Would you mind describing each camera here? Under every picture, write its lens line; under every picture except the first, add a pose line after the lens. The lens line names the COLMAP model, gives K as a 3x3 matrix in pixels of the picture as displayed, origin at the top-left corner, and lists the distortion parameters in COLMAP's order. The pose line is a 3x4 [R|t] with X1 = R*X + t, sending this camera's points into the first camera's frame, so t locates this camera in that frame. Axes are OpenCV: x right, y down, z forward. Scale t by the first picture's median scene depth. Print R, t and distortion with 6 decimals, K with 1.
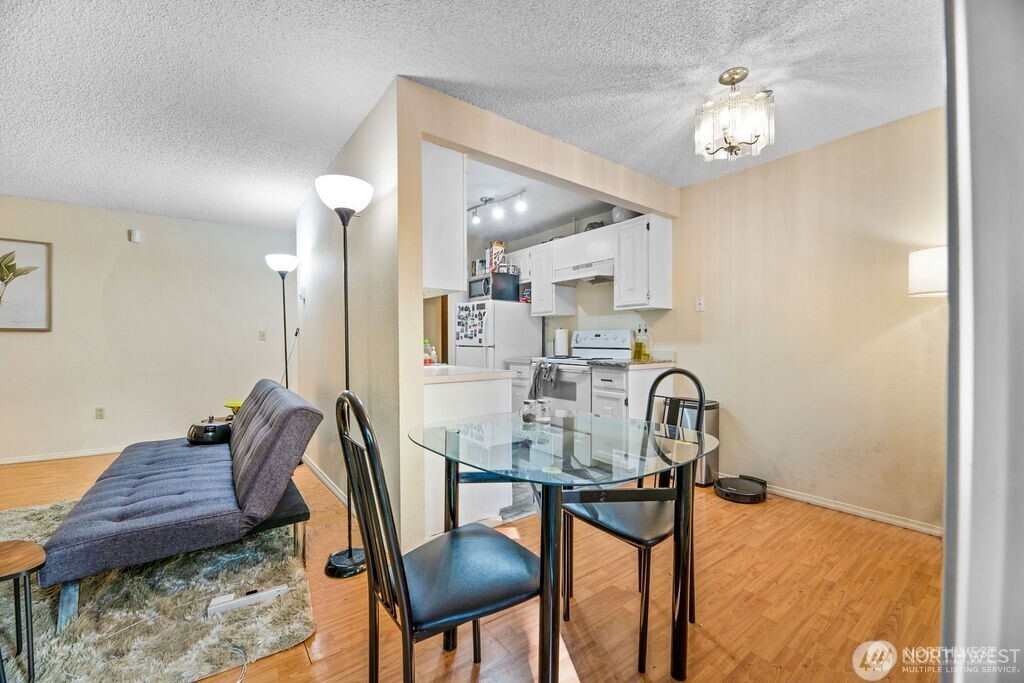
lens RADIAL K [[413.8, 0, 517.5], [0, 413.8, 341.7], [0, 0, 1]] dist [-0.004049, -0.001708]
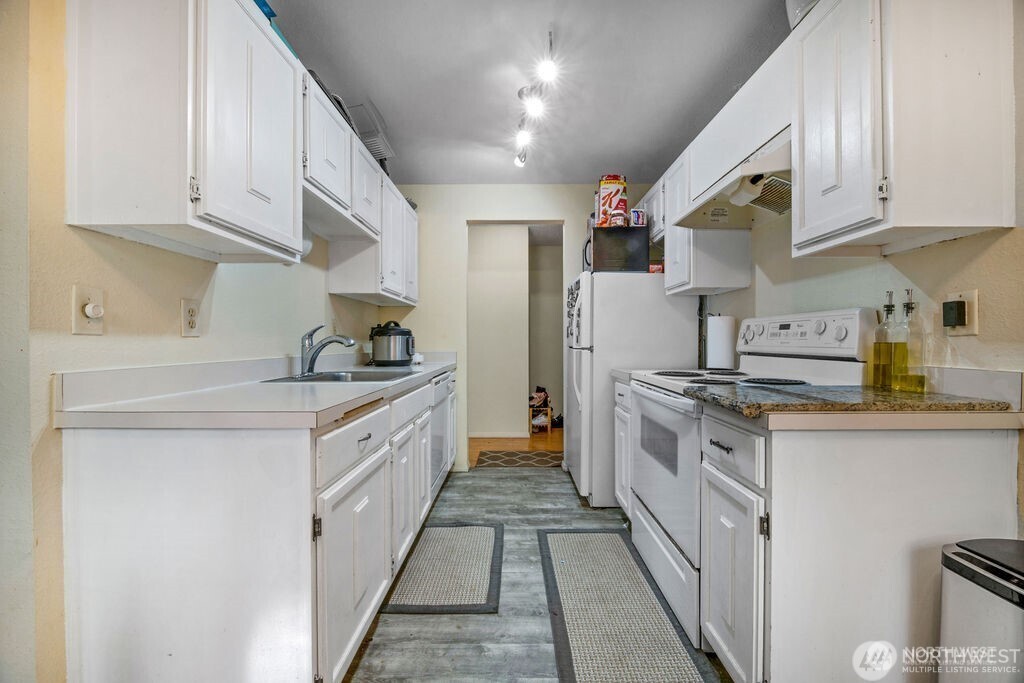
lens RADIAL K [[413.8, 0, 511.5], [0, 413.8, 342.5], [0, 0, 1]] dist [-0.004049, -0.001708]
pose [[0.792792, 0.001505, -0.609490, 0.214576], [-0.001971, 0.999998, -0.000094, 0.002310], [0.609489, 0.001276, 0.792794, 0.443674]]
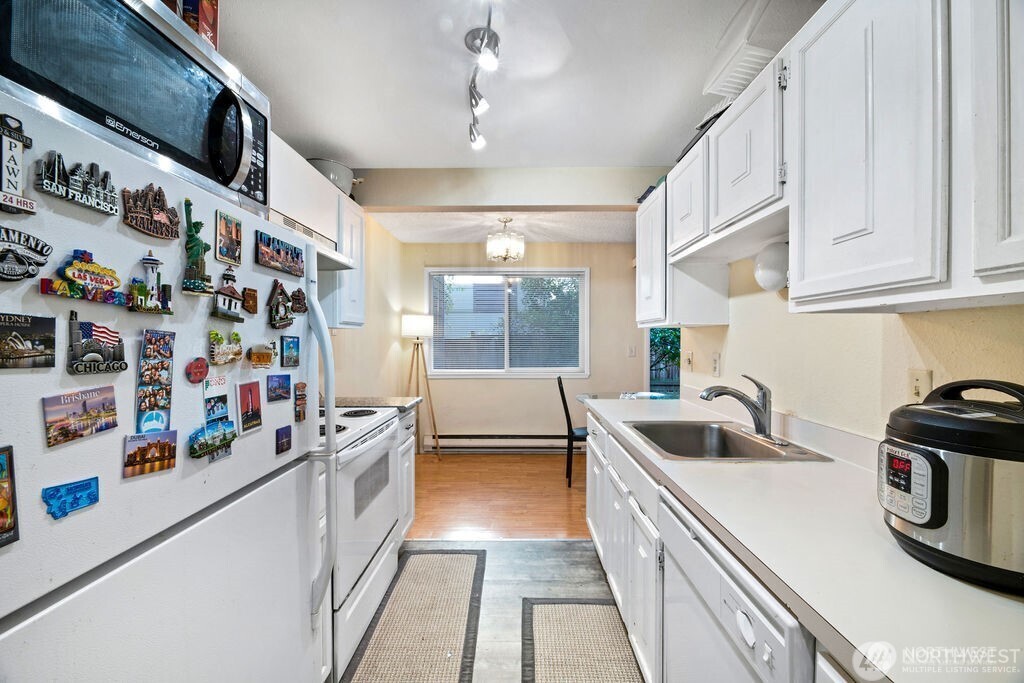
lens RADIAL K [[413.8, 0, 511.4], [0, 413.8, 342.0], [0, 0, 1]] dist [-0.004049, -0.001708]
pose [[-0.787540, 0.001170, 0.616263, -0.288422], [0.006059, 0.999965, 0.005845, -0.047251], [-0.616234, 0.008337, -0.787519, 1.089319]]
